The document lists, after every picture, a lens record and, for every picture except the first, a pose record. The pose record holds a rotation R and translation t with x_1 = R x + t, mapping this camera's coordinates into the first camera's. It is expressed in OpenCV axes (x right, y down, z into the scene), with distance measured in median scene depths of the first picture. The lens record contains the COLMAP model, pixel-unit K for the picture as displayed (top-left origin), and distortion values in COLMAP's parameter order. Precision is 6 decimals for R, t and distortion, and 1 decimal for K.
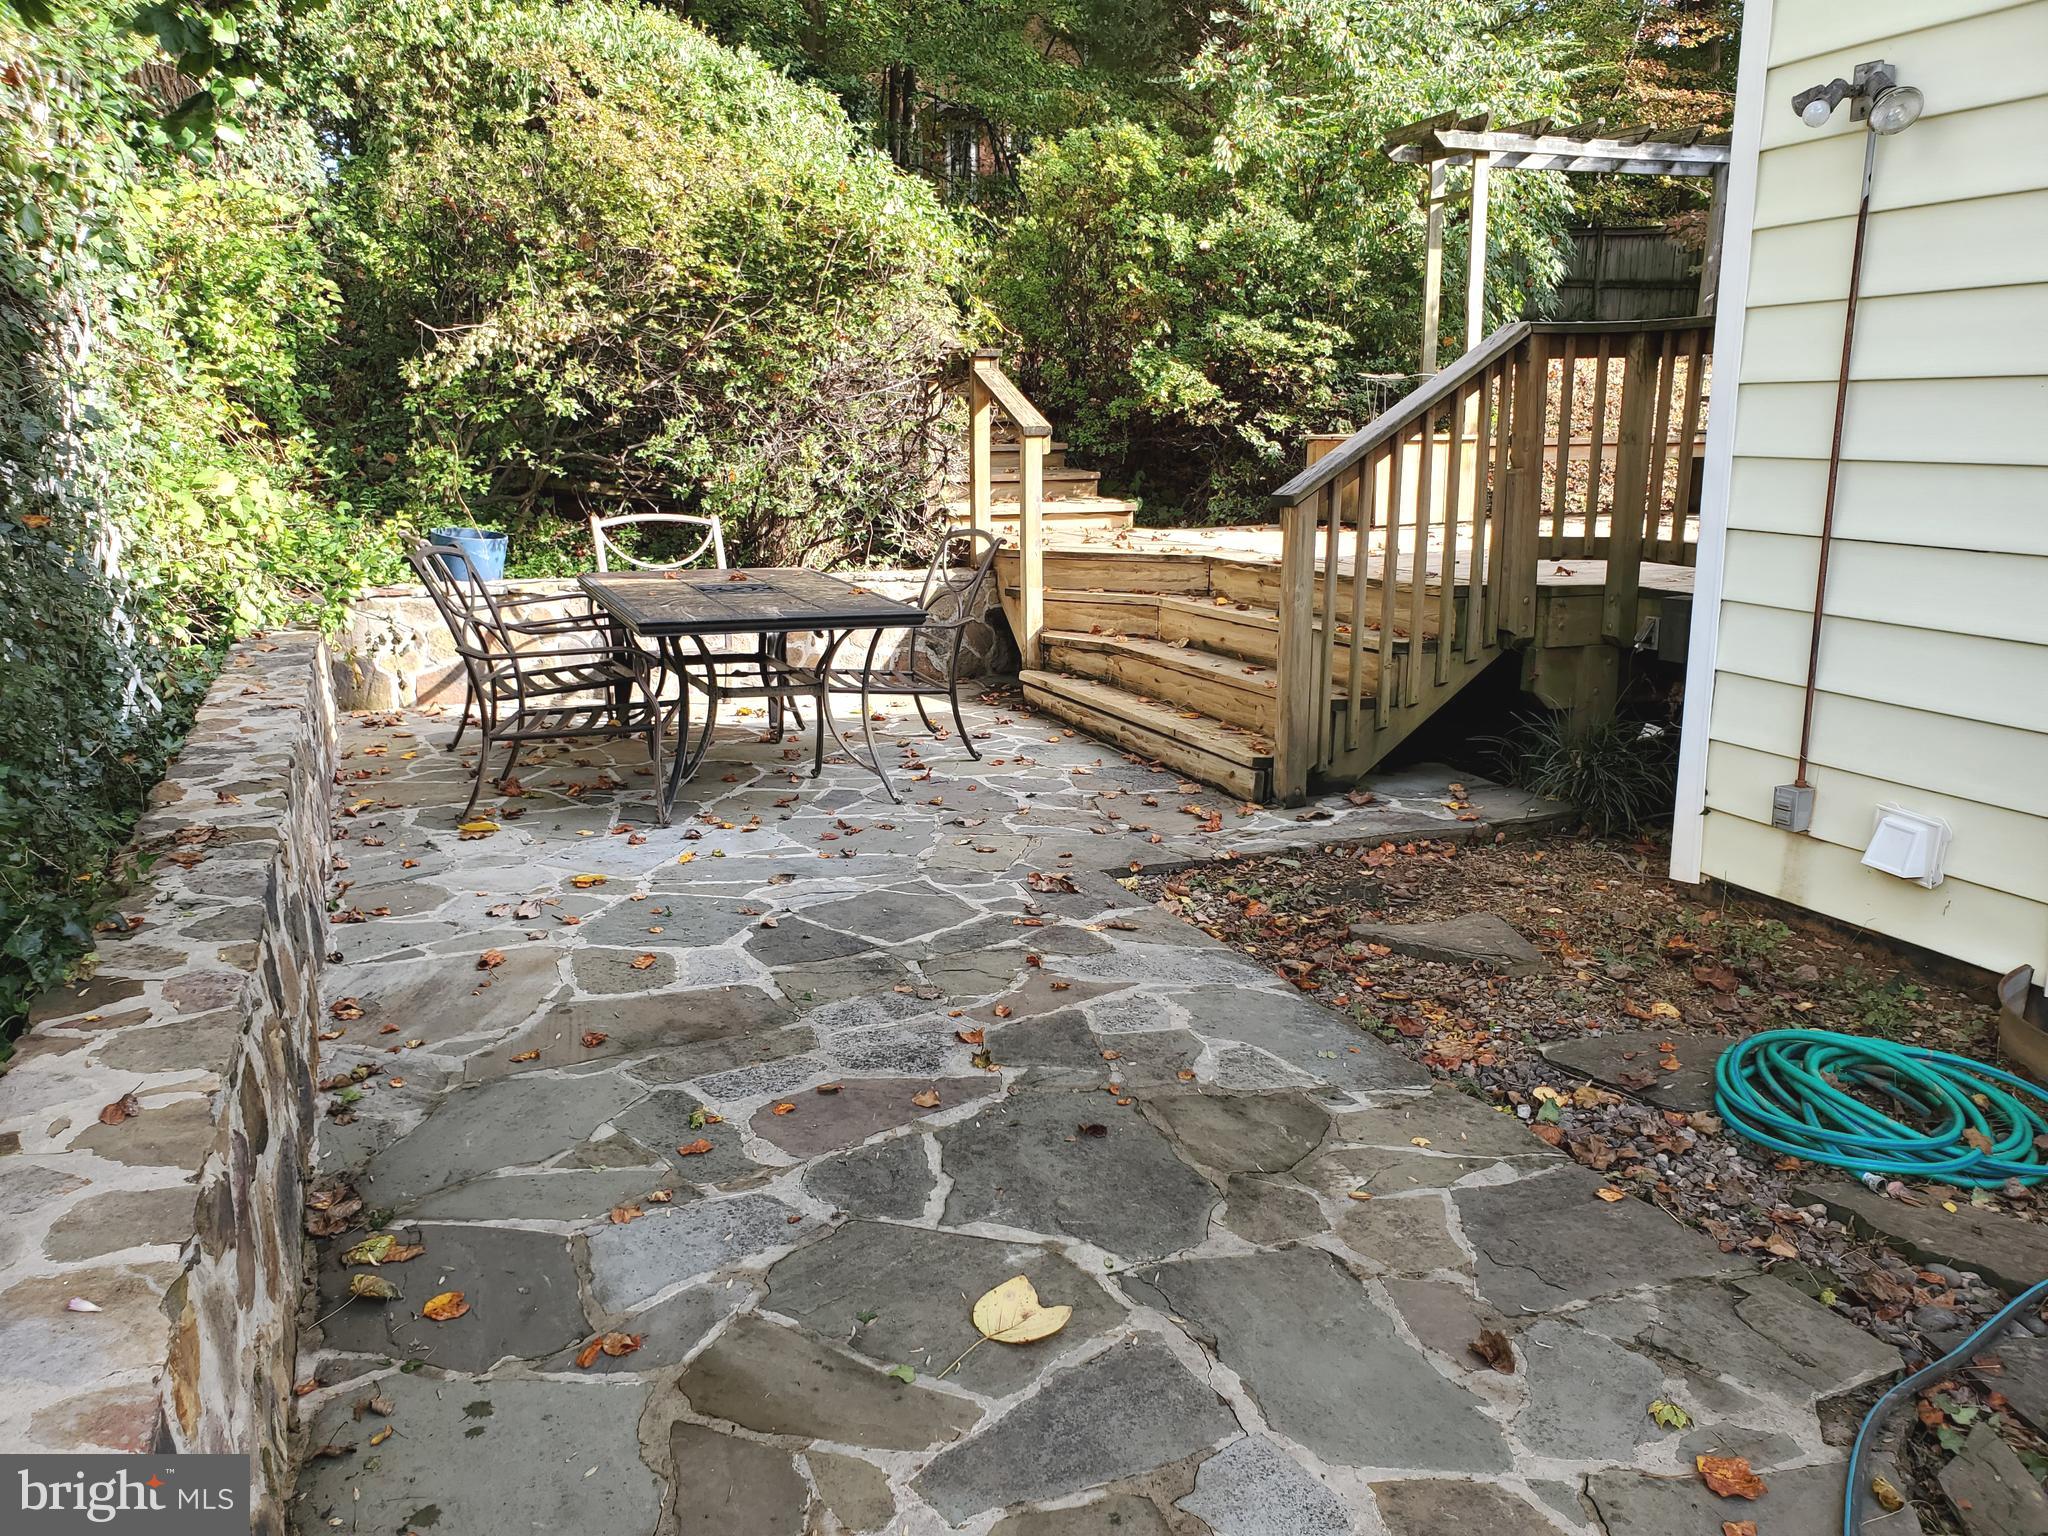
lens RADIAL K [[1614.3, 0, 1023.7], [0, 1614.3, 769.0], [0, 0, 1]] dist [0.007455, -0.001413]
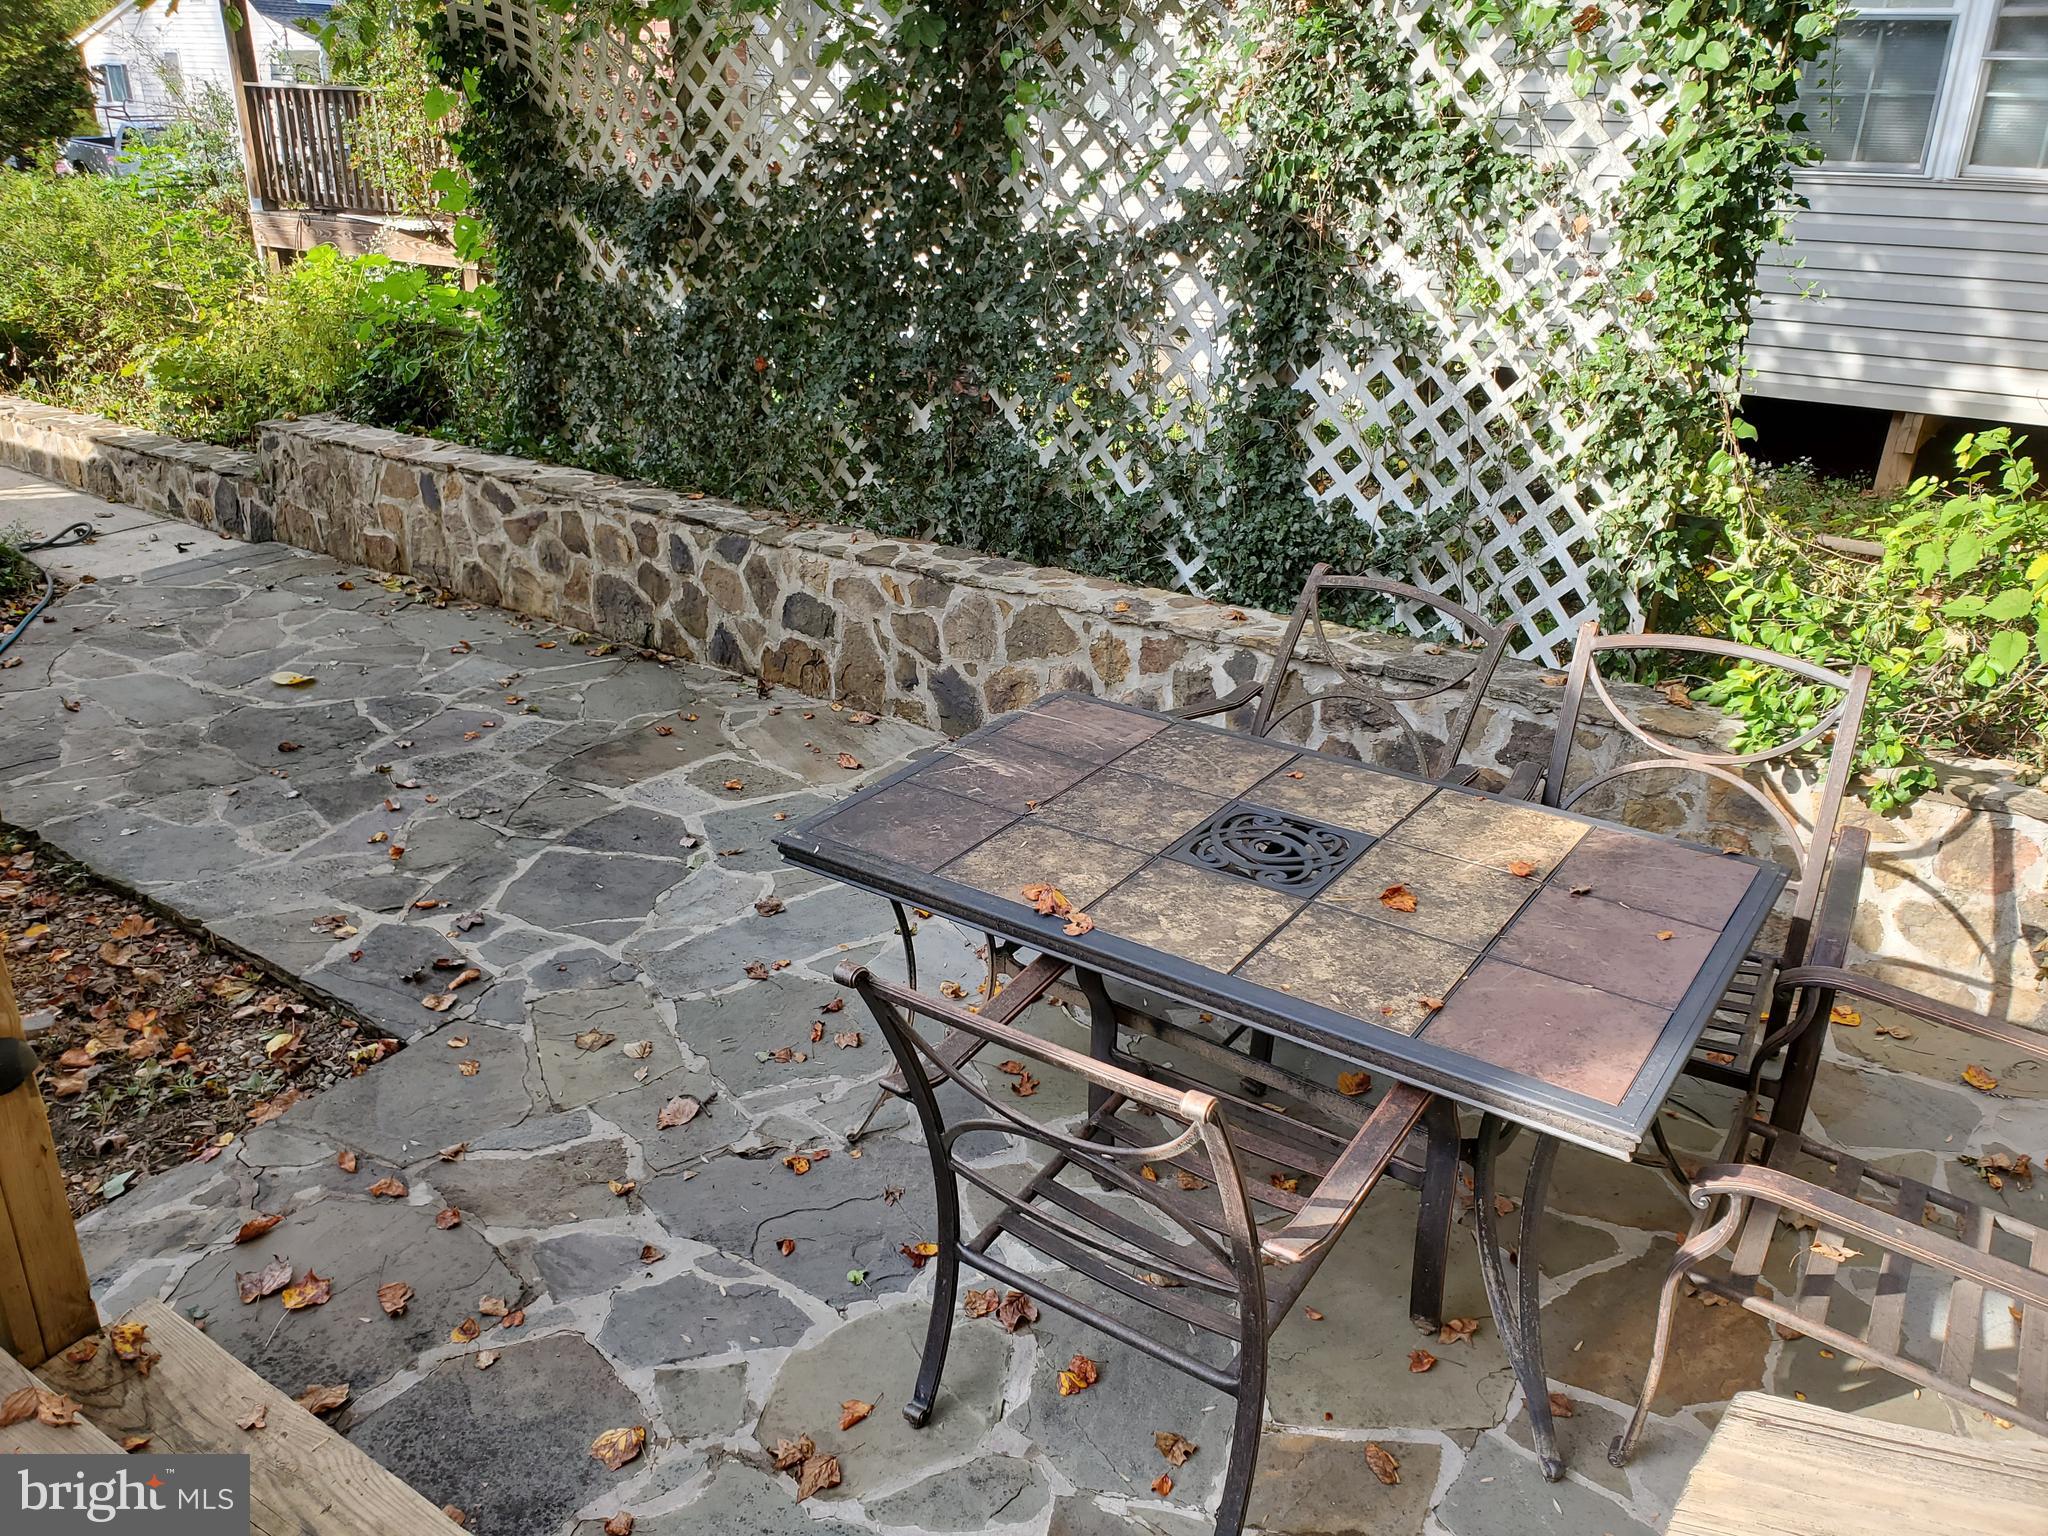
lens RADIAL K [[1614.3, 0, 1020.6], [0, 1614.3, 765.7], [0, 0, 1]] dist [0.007455, -0.001413]
pose [[-0.840976, 0.203482, -0.501352, 0.219713], [-0.120711, 0.832679, 0.540439, -0.672457], [0.527435, 0.515015, -0.675701, 2.253945]]
